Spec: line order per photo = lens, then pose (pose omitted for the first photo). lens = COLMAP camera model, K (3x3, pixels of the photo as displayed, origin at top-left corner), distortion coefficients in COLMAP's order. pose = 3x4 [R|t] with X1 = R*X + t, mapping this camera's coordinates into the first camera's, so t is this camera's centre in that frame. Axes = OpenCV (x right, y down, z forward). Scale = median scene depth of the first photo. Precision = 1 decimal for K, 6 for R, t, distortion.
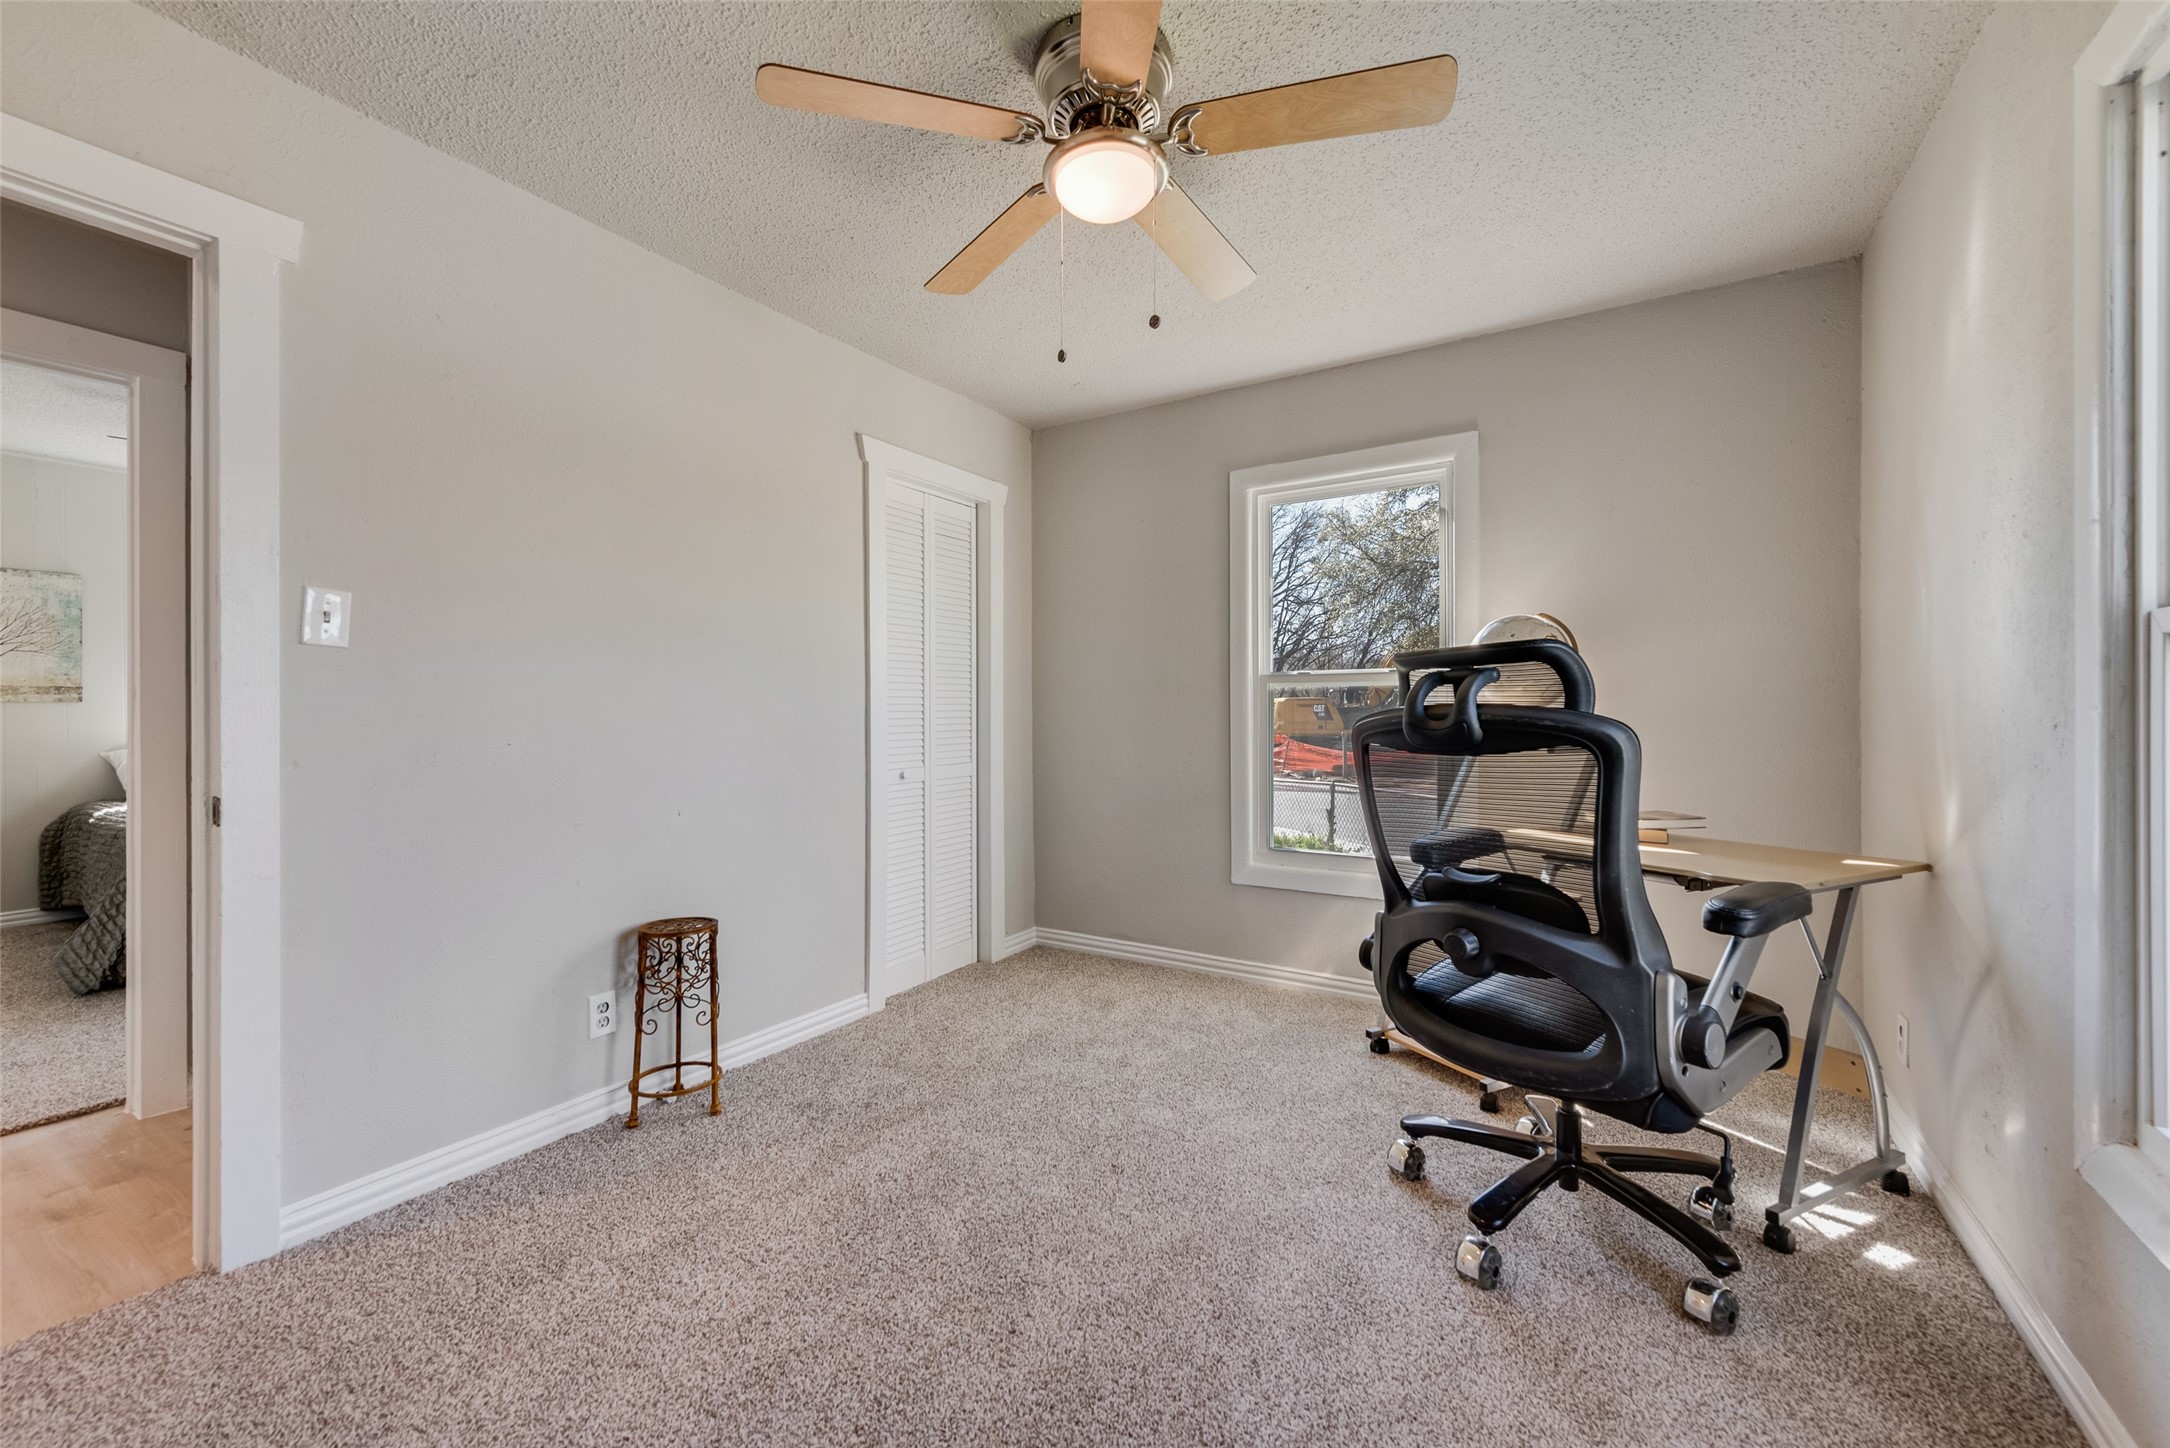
lens RADIAL K [[856.4, 0, 1082.2], [0, 856.4, 712.4], [0, 0, 1]] dist [0.008114, -0.001503]
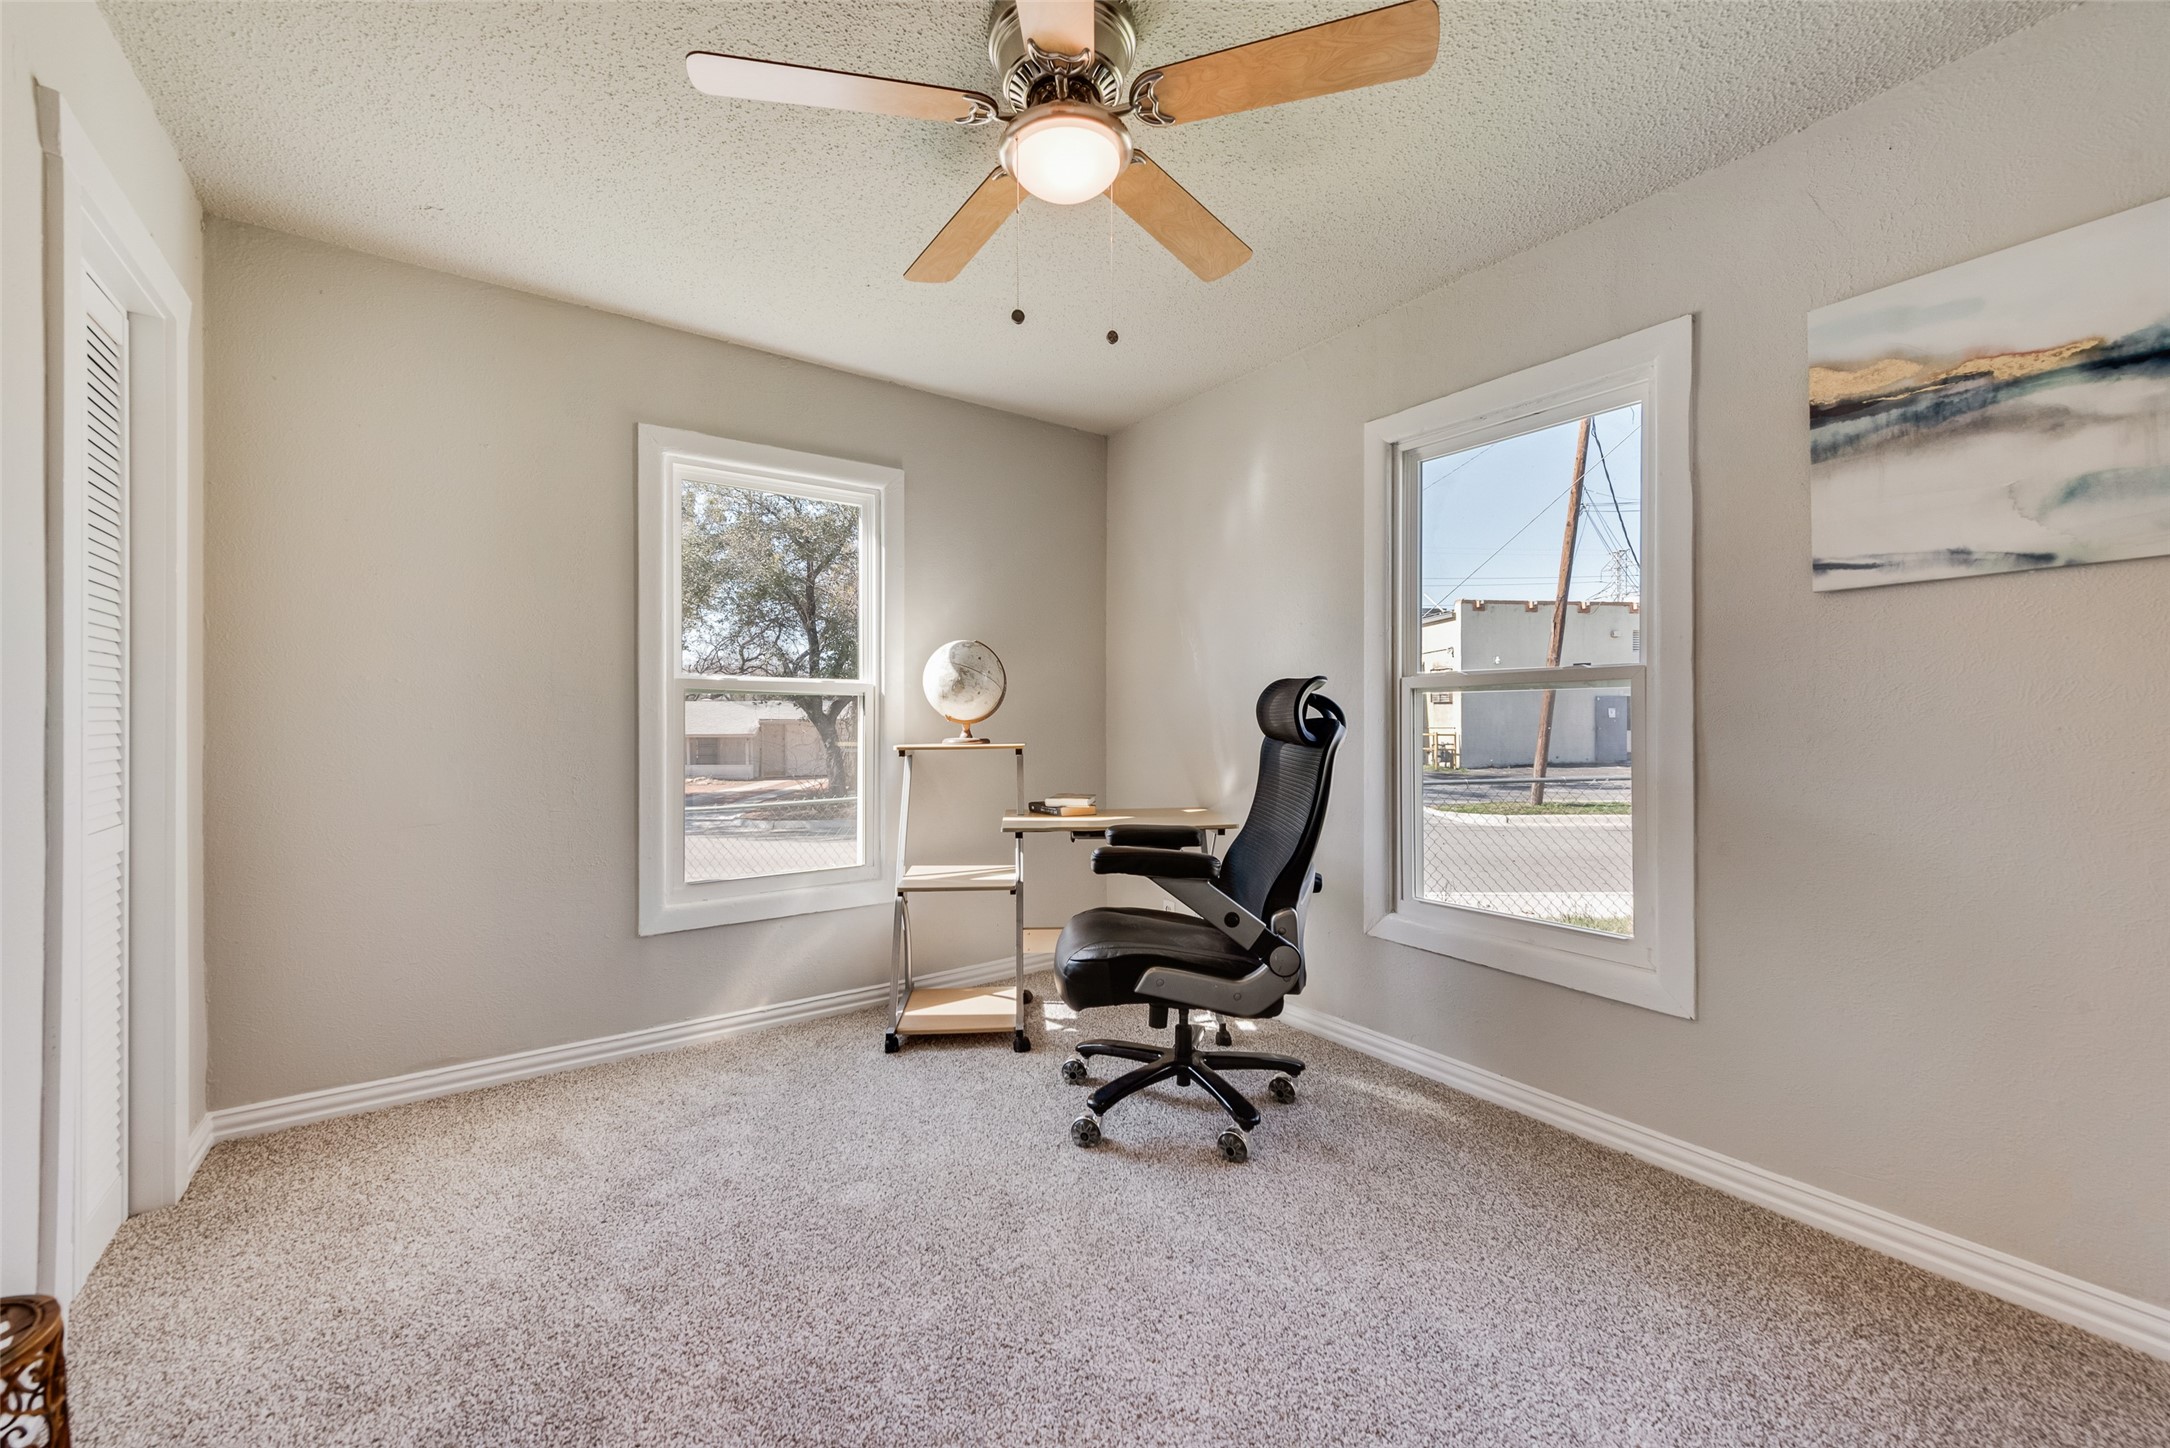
lens RADIAL K [[856.4, 0, 1093.7], [0, 856.4, 717.7], [0, 0, 1]] dist [0.008114, -0.001503]
pose [[0.374649, 0.002644, 0.927163, -0.432122], [0.000140, 0.999996, -0.002908, -0.002934], [-0.927167, 0.001219, 0.374647, 0.320051]]
